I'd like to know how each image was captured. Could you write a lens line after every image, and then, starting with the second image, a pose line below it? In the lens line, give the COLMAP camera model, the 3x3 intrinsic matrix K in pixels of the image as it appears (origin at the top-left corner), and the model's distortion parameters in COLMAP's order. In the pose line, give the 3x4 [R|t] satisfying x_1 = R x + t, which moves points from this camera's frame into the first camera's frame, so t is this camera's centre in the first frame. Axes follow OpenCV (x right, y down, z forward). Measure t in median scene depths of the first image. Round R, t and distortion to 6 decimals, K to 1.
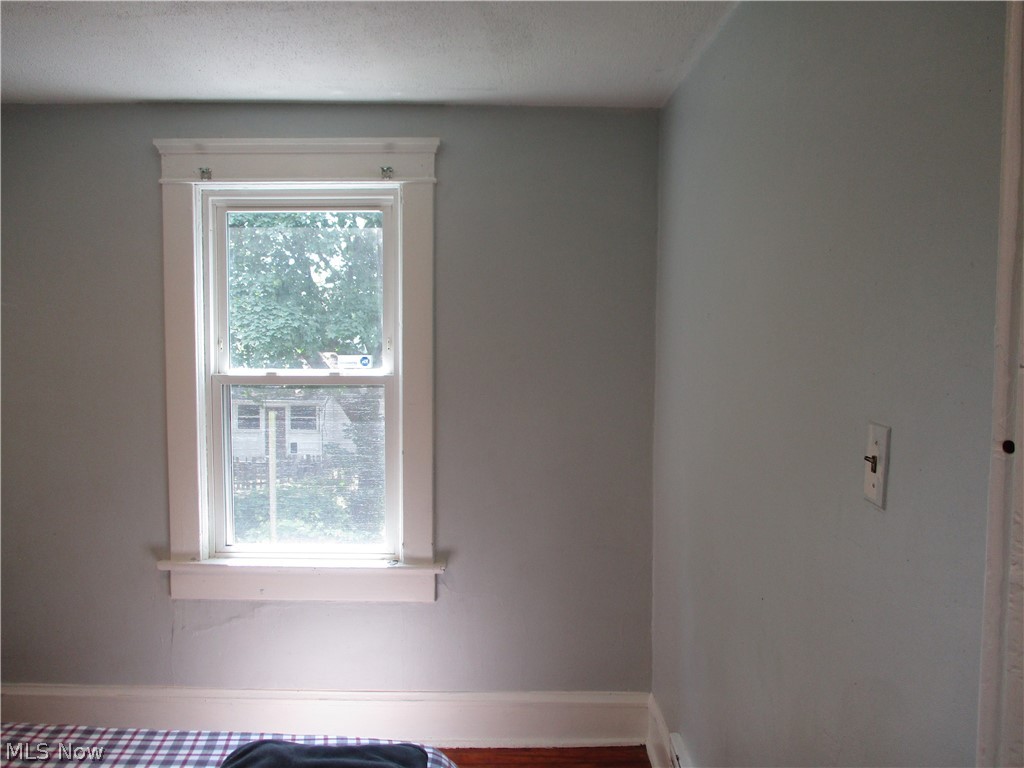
lens RADIAL K [[856.8, 0, 514.1], [0, 856.8, 379.0], [0, 0, 1]] dist [-0.028637, 0.006685]
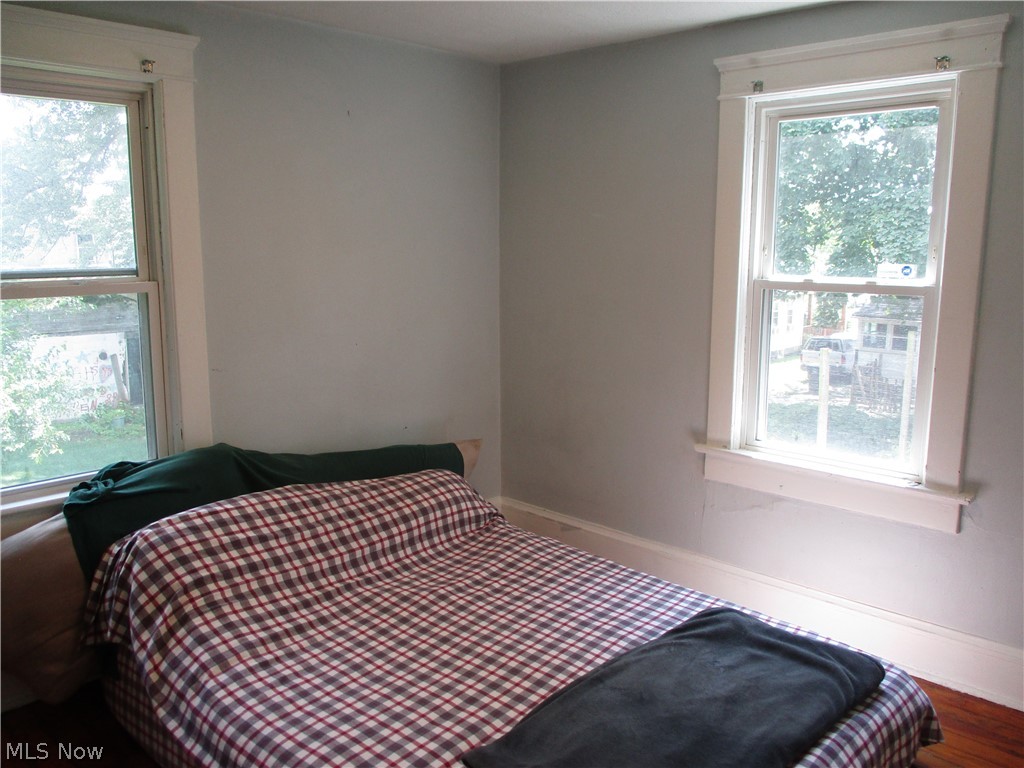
lens RADIAL K [[856.8, 0, 521.0], [0, 856.8, 384.0], [0, 0, 1]] dist [-0.028637, 0.006685]
pose [[0.731328, 0.111264, -0.672889, 0.167111], [-0.043969, 0.992242, 0.116282, 0.013191], [0.680607, -0.055454, 0.730547, 0.014488]]
